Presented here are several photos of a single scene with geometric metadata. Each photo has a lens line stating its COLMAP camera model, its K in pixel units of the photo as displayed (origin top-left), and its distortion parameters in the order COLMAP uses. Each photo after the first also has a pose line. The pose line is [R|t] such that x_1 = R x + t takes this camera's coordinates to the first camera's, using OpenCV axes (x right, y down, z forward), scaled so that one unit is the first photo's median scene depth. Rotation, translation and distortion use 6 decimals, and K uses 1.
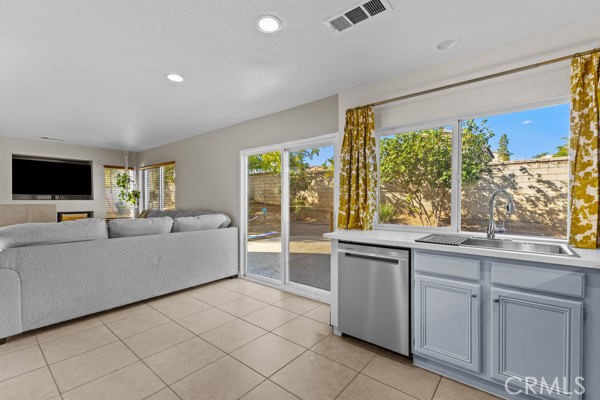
lens RADIAL K [[263.1, 0, 299.5], [0, 263.1, 203.3], [0, 0, 1]] dist [0.009039, -0.000046]
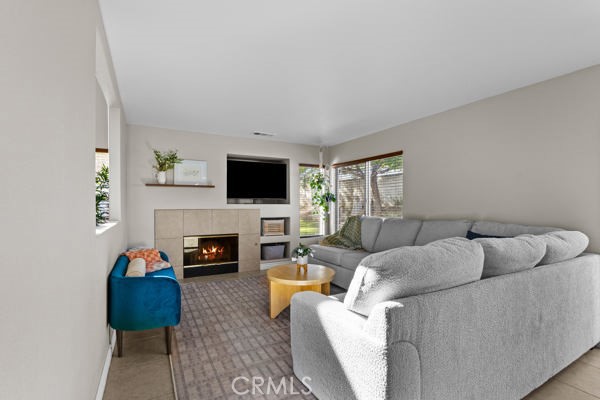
lens RADIAL K [[286.0, 0, 304.1], [0, 286.0, 202.5], [0, 0, 1]] dist [0.005082, 0.000455]
pose [[0.927813, 0.000906, -0.373045, -0.386380], [-0.006491, 0.999885, -0.013717, -0.005556], [0.372990, 0.015148, 0.927712, 0.146864]]
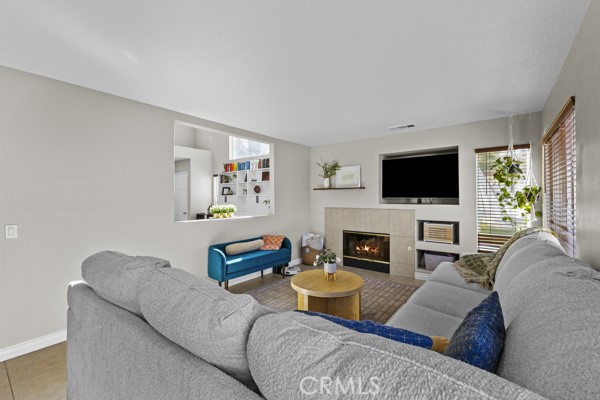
lens RADIAL K [[263.1, 0, 302.6], [0, 263.1, 197.5], [0, 0, 1]] dist [0.009039, -0.000046]
pose [[0.032830, -0.005260, -0.999447, -0.130326], [-0.010701, 0.999927, -0.005614, -0.023197], [0.999404, 0.010880, 0.032772, 0.585488]]
